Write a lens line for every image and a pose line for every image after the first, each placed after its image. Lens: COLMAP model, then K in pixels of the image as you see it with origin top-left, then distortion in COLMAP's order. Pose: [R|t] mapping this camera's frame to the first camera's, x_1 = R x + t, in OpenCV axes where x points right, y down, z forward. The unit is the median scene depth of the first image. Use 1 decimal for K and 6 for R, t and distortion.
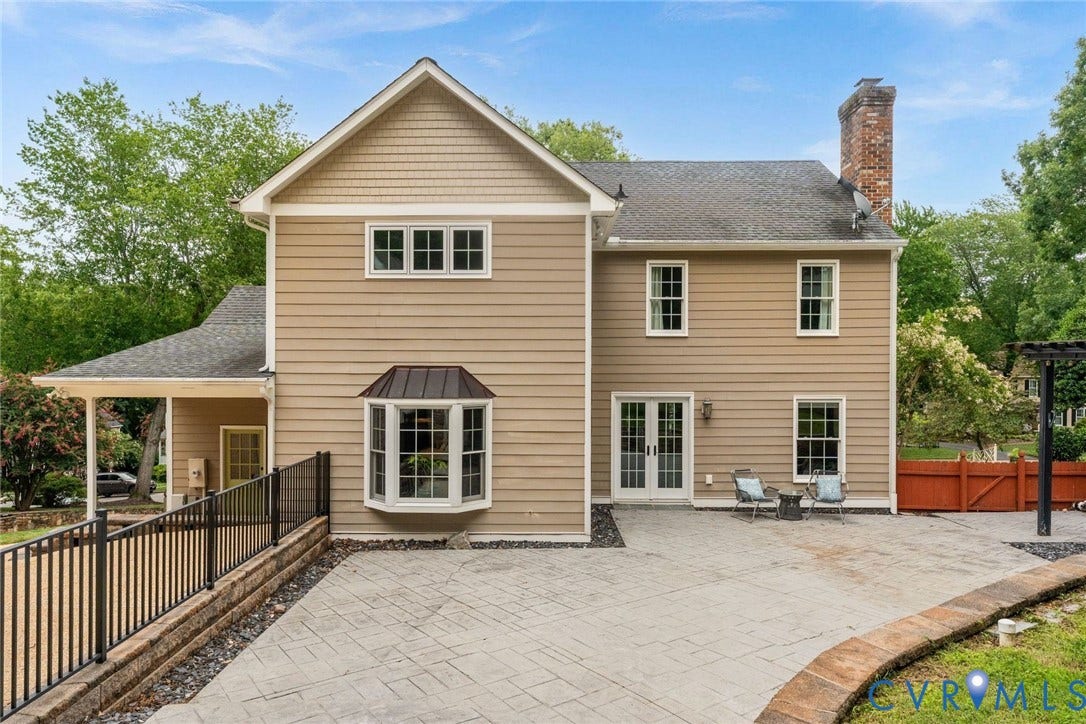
lens RADIAL K [[679.2, 0, 544.3], [0, 679.2, 373.0], [0, 0, 1]] dist [0.002149, -0.000465]
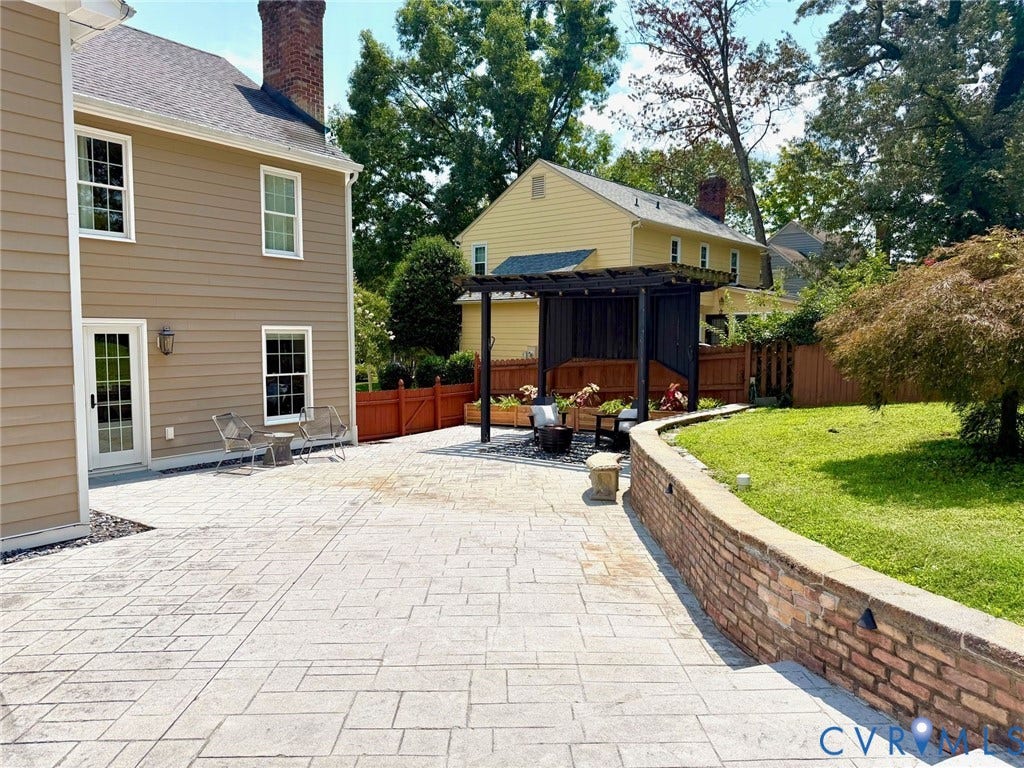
lens RADIAL K [[718.0, 0, 512.0], [0, 718.0, 384.0], [0, 0, 1]] dist [0.004960, 0.001592]
pose [[0.597210, -0.059462, 0.799878, -0.179342], [0.002393, 0.997376, 0.072358, 0.043502], [-0.802082, -0.041299, 0.595785, 0.210417]]
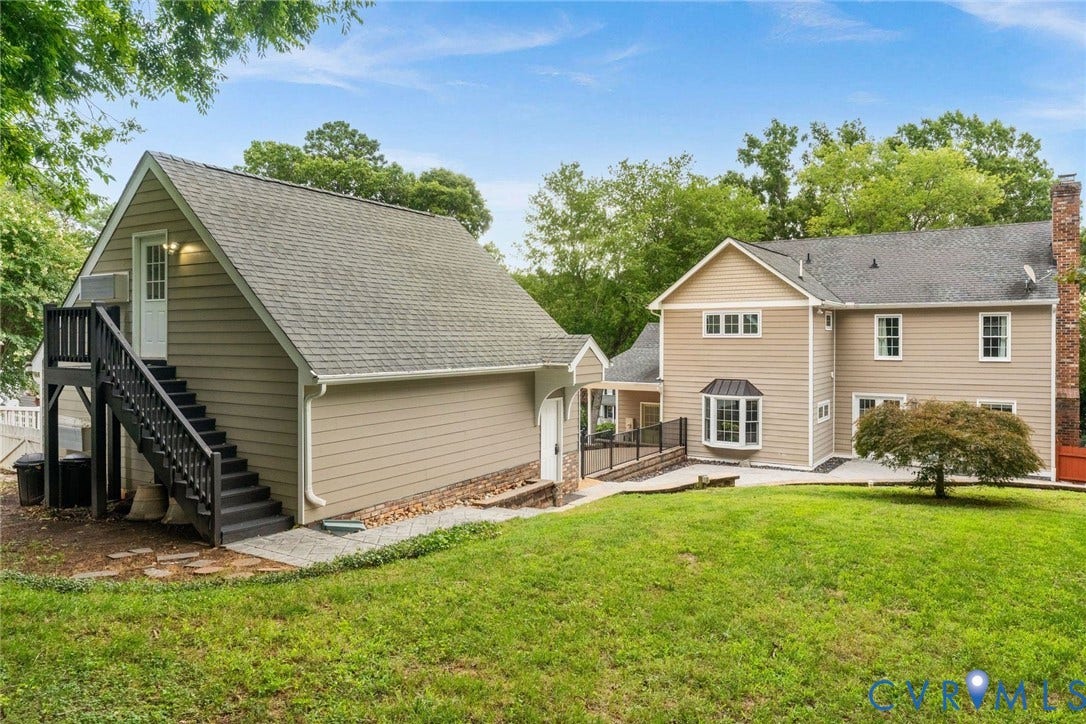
lens RADIAL K [[679.2, 0, 544.3], [0, 679.2, 373.0], [0, 0, 1]] dist [0.002149, -0.000465]
pose [[0.834287, 0.020623, -0.550945, 0.403871], [0.001242, 0.999227, 0.039284, -0.090770], [0.551330, -0.033458, 0.833616, -0.855514]]
